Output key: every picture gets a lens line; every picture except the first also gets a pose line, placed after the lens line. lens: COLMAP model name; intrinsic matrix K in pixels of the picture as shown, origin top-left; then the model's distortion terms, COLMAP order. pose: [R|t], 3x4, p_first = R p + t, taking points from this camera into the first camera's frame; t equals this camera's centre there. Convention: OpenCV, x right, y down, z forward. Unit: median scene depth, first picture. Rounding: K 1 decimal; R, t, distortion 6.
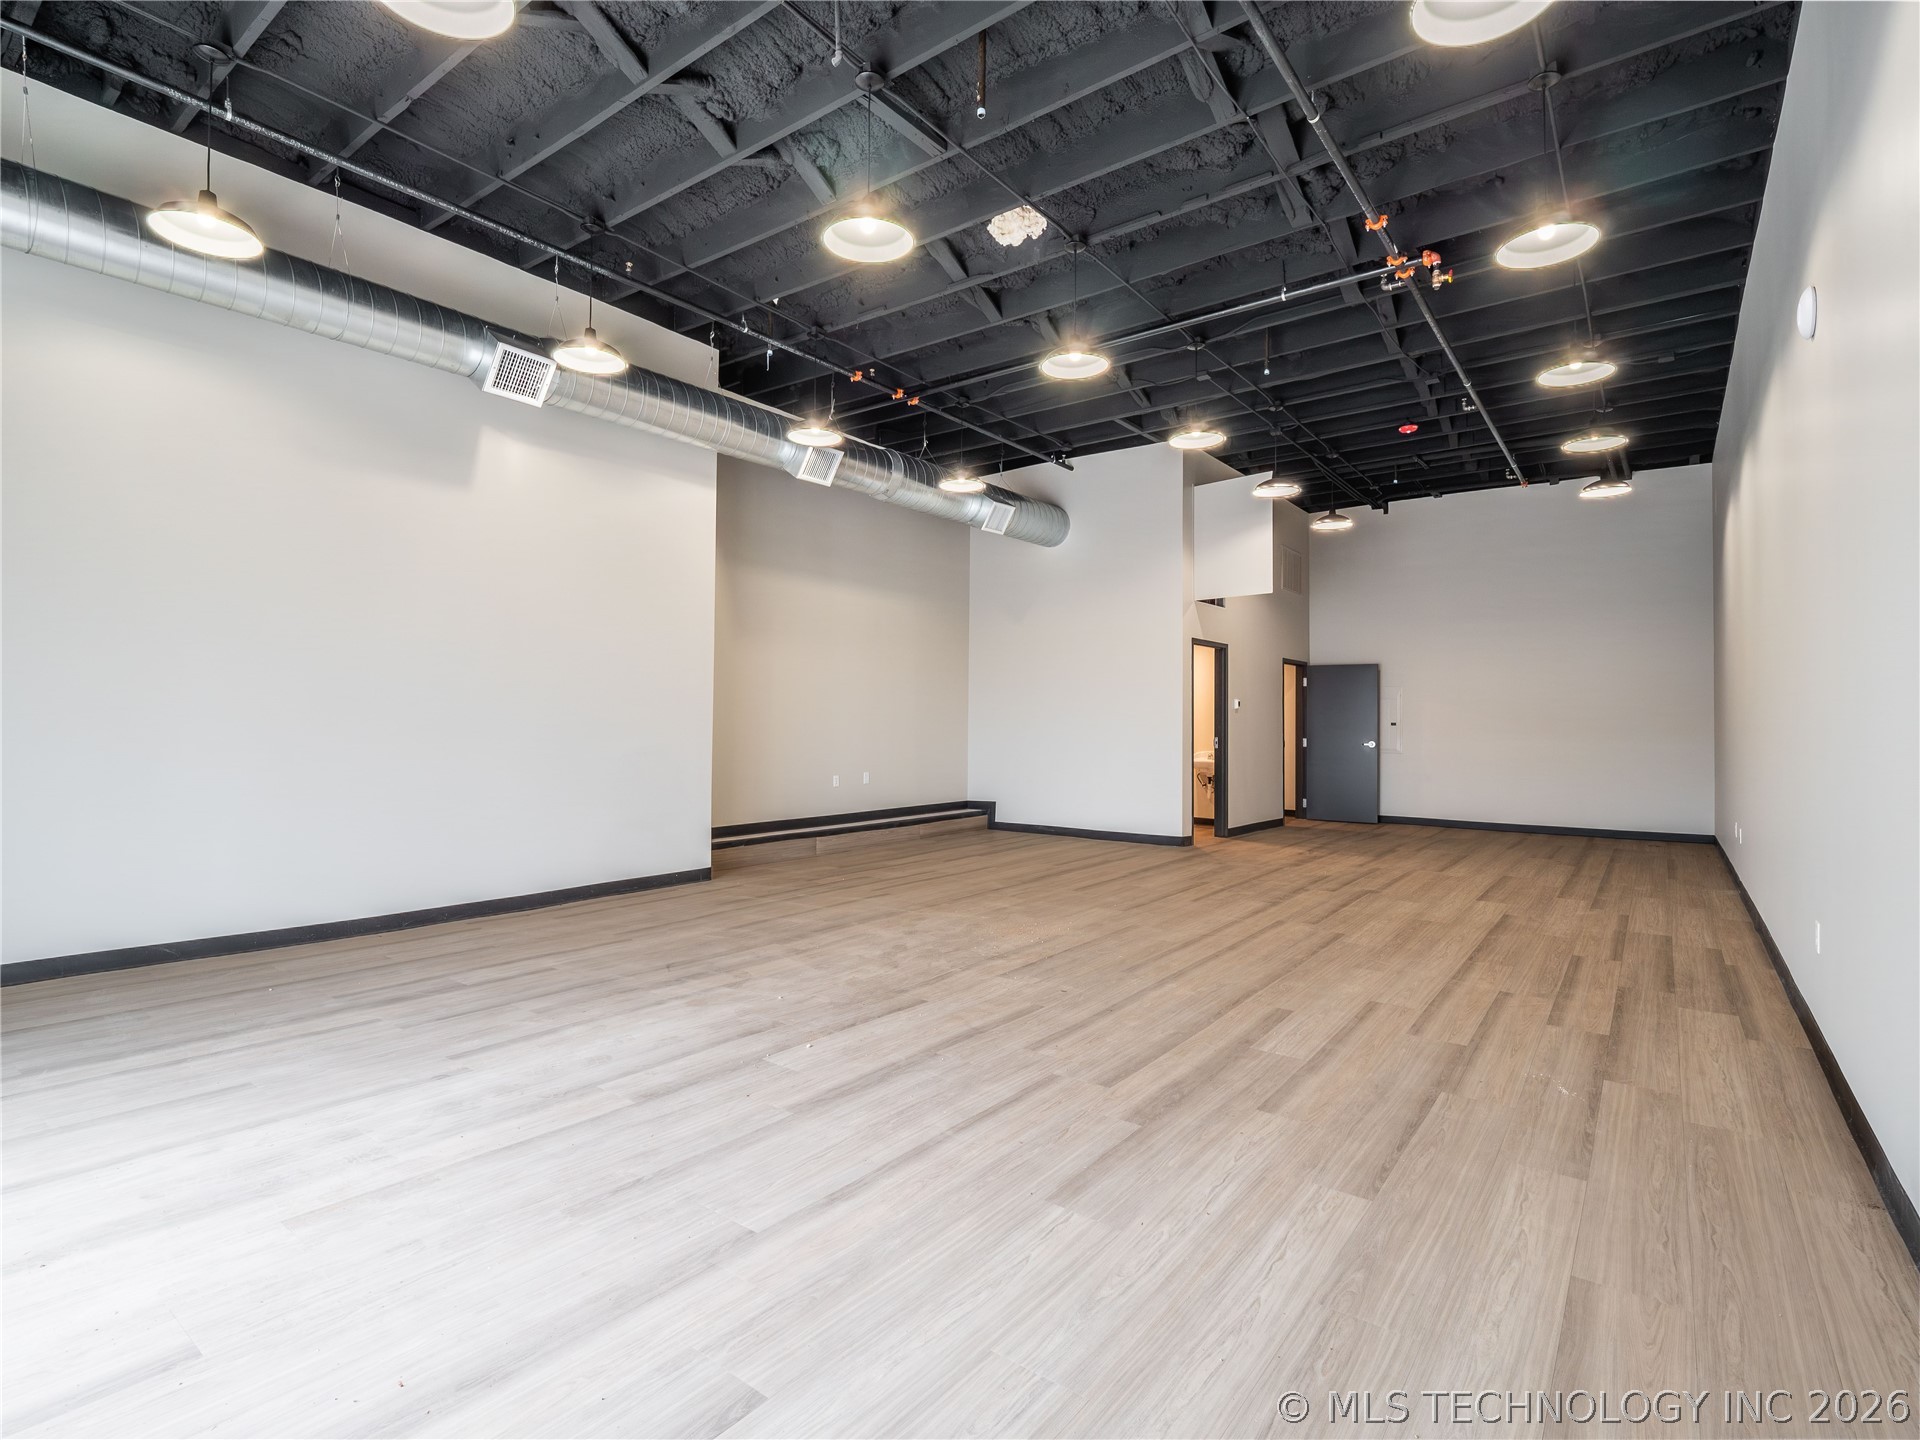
lens RADIAL K [[941.3, 0, 959.5], [0, 941.3, 716.4], [0, 0, 1]] dist [-0.011837, -0.001860]
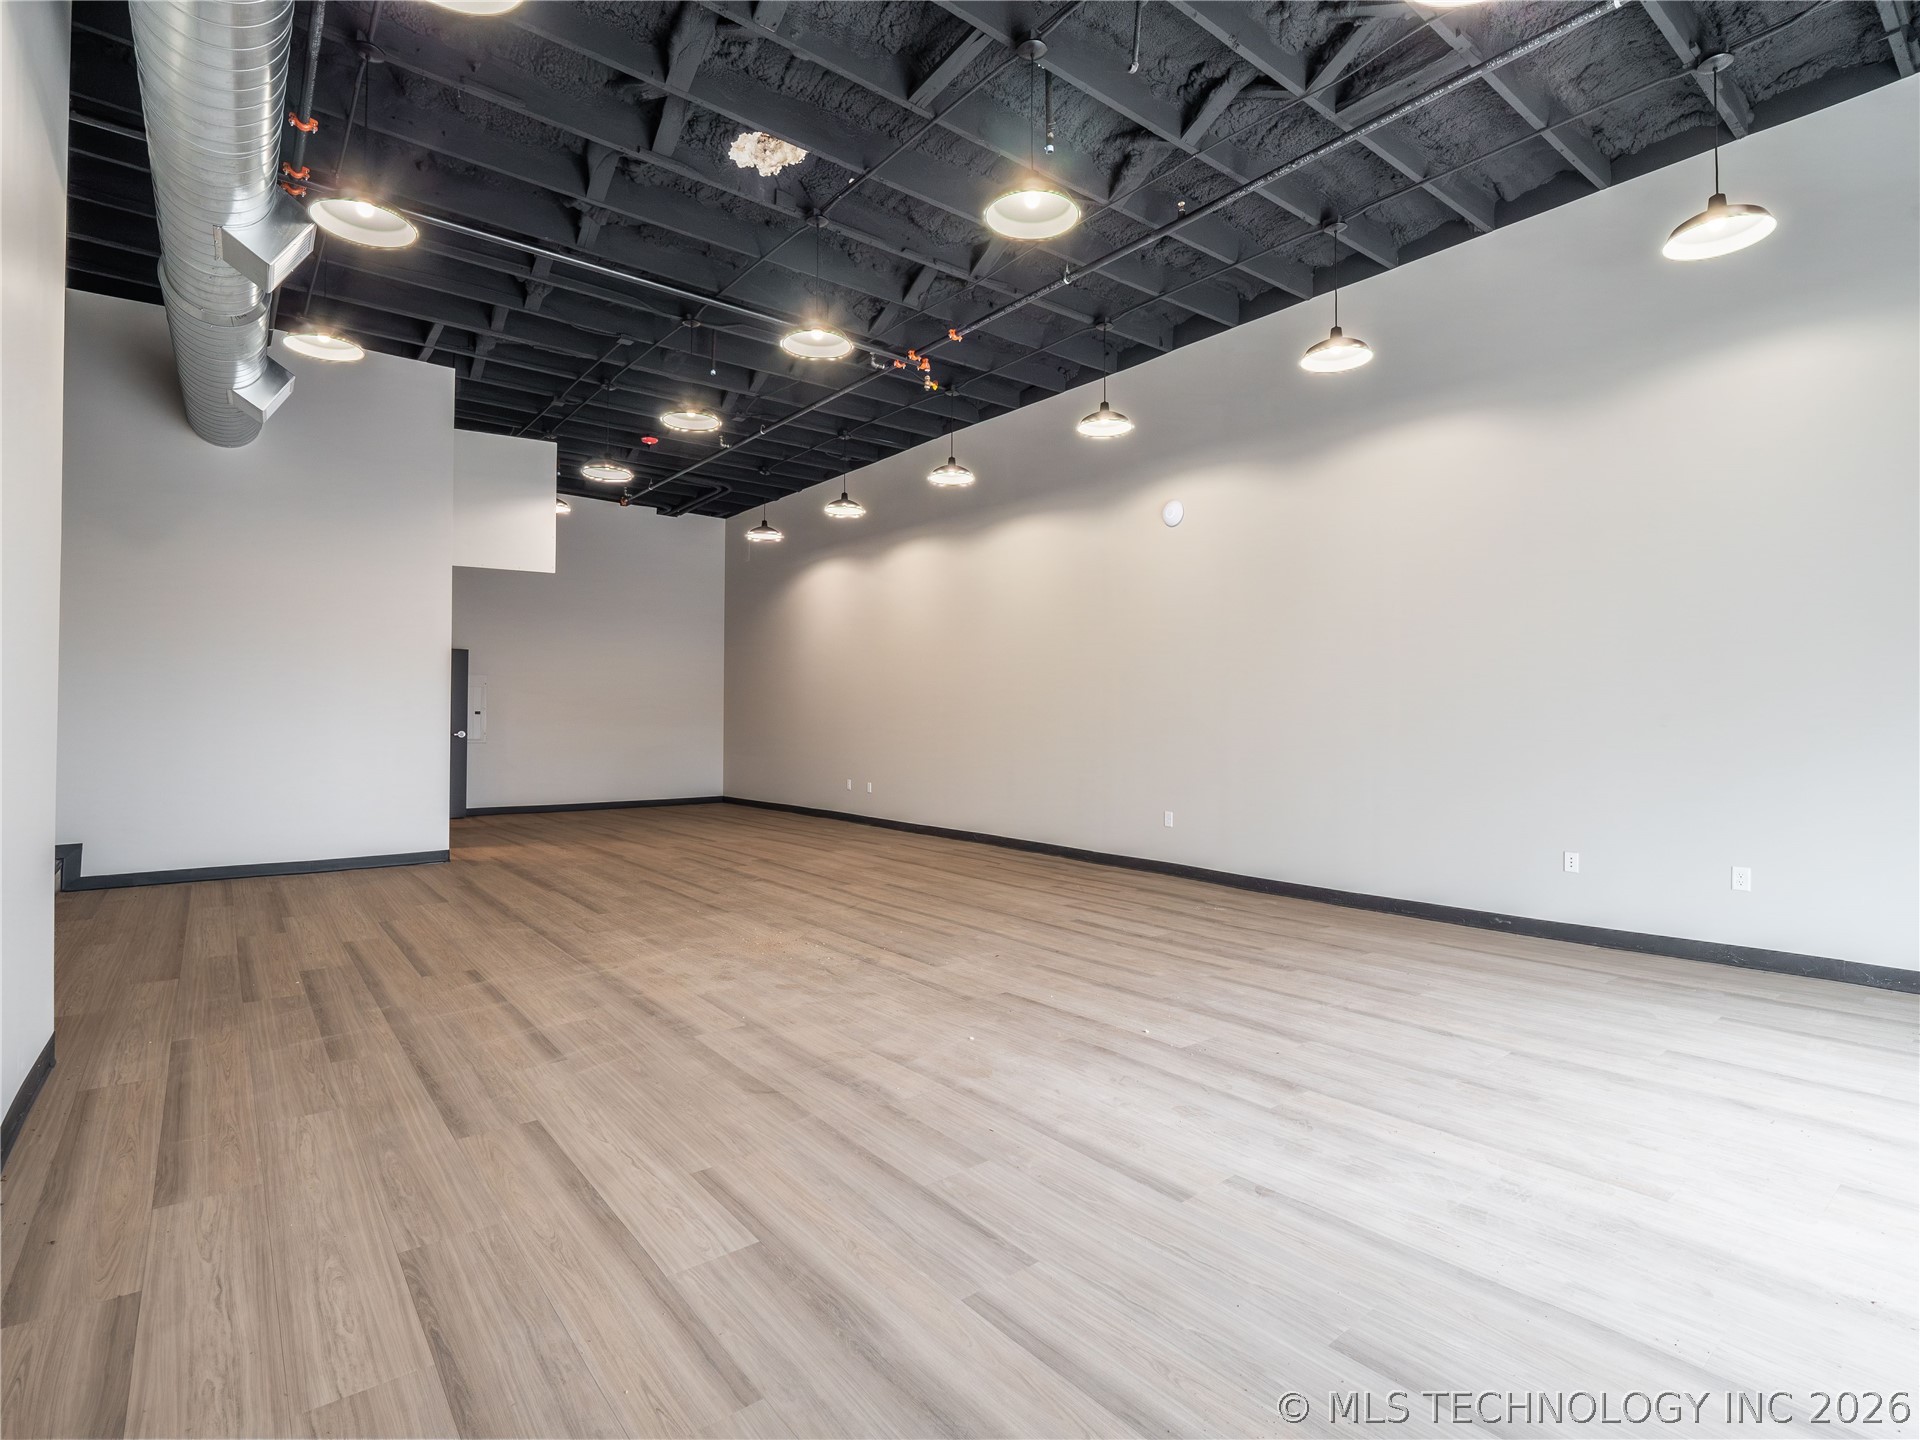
lens RADIAL K [[941.3, 0, 969.3], [0, 941.3, 712.1], [0, 0, 1]] dist [-0.011837, -0.001860]
pose [[0.235181, 0.000718, 0.971951, -1.127518], [-0.010736, 0.999941, 0.001859, 0.002257], [-0.971892, -0.010872, 0.235174, 0.890501]]
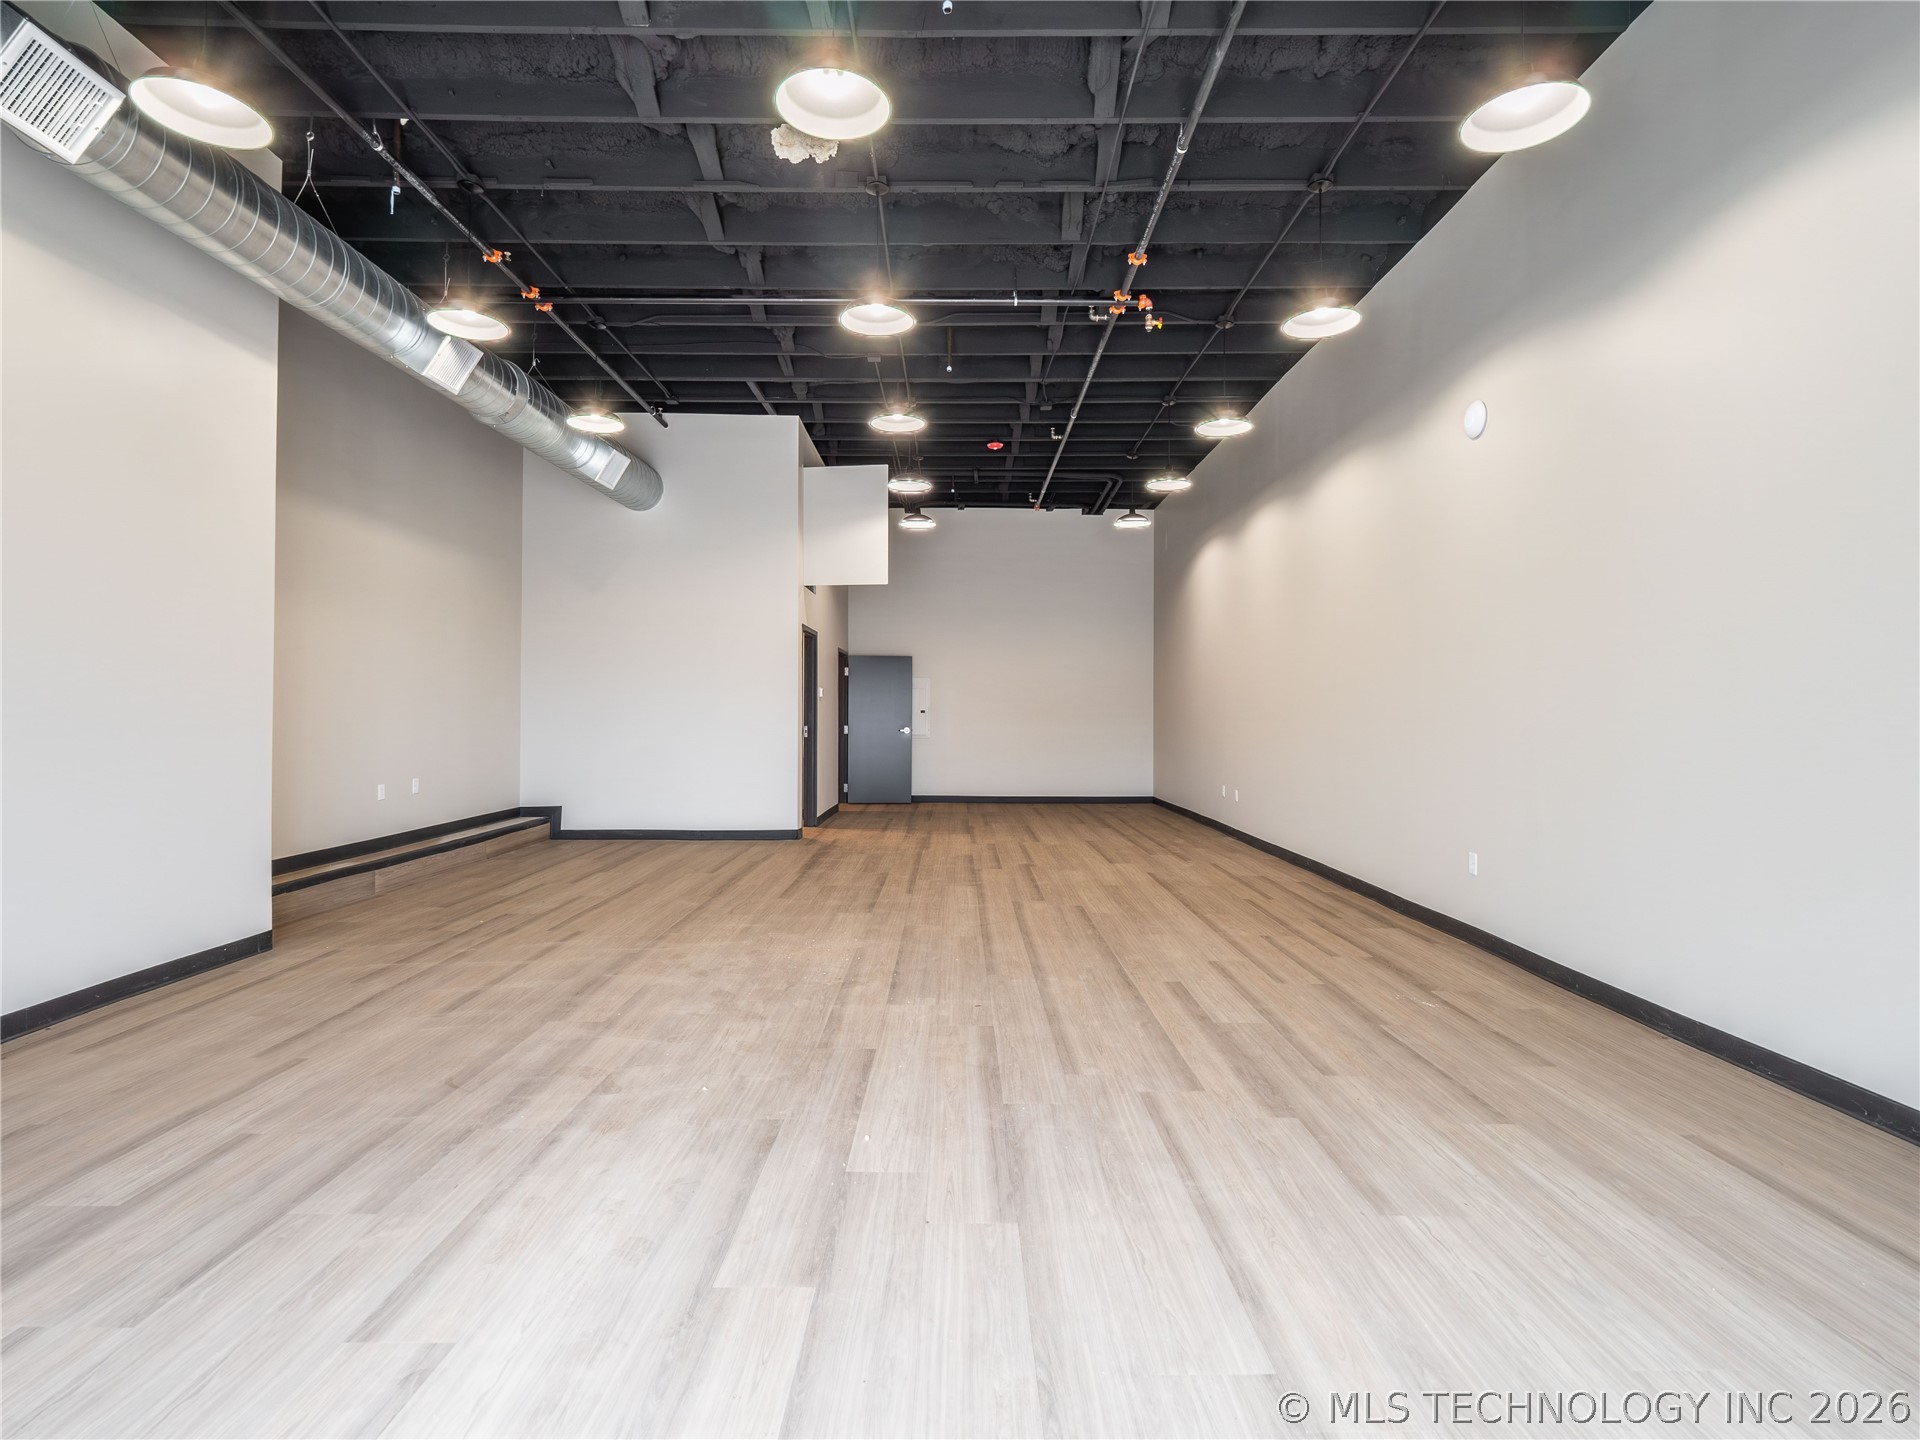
lens RADIAL K [[941.3, 0, 965.0], [0, 941.3, 717.5], [0, 0, 1]] dist [-0.011837, -0.001860]
pose [[0.792260, -0.007293, 0.610140, -0.528754], [-0.002344, 0.999885, 0.014995, -0.005127], [-0.610179, -0.013311, 0.792152, 0.323848]]
